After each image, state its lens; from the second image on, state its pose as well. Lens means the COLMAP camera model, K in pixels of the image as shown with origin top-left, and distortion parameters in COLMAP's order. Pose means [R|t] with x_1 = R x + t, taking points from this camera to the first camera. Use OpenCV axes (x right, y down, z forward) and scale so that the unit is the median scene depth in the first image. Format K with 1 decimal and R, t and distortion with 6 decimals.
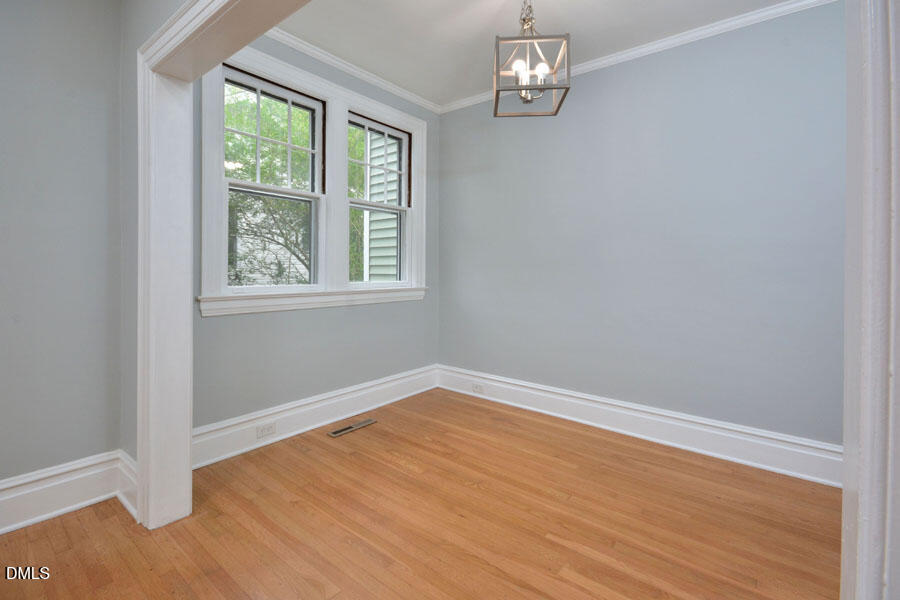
lens RADIAL K [[409.6, 0, 448.9], [0, 409.6, 268.0], [0, 0, 1]] dist [-0.000604, -0.000486]
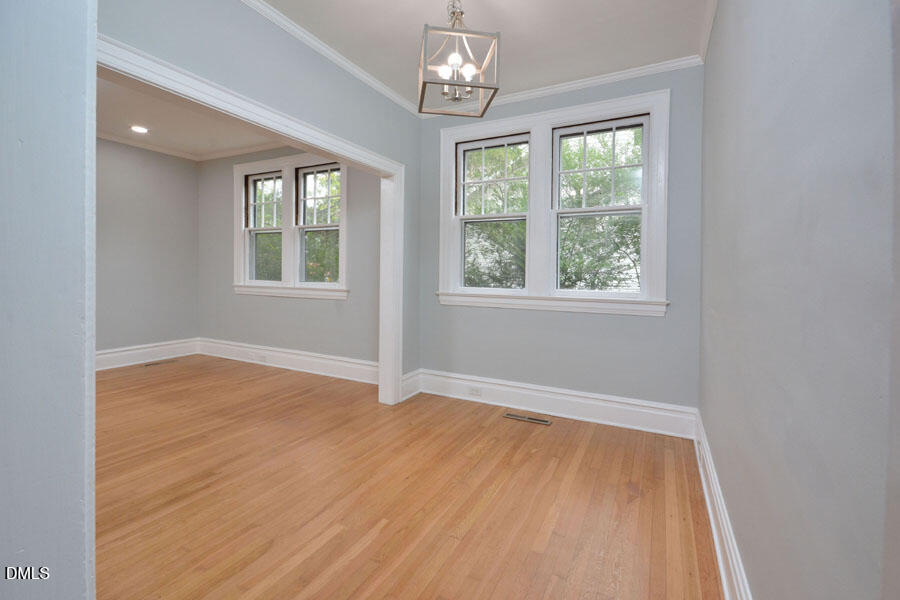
lens RADIAL K [[409.6, 0, 448.9], [0, 409.6, 268.0], [0, 0, 1]] dist [-0.000604, -0.000486]
pose [[0.190621, -0.012100, -0.981589, 0.942934], [-0.009114, 0.999859, -0.014095, -0.002304], [0.981621, 0.011632, 0.190484, 0.663636]]
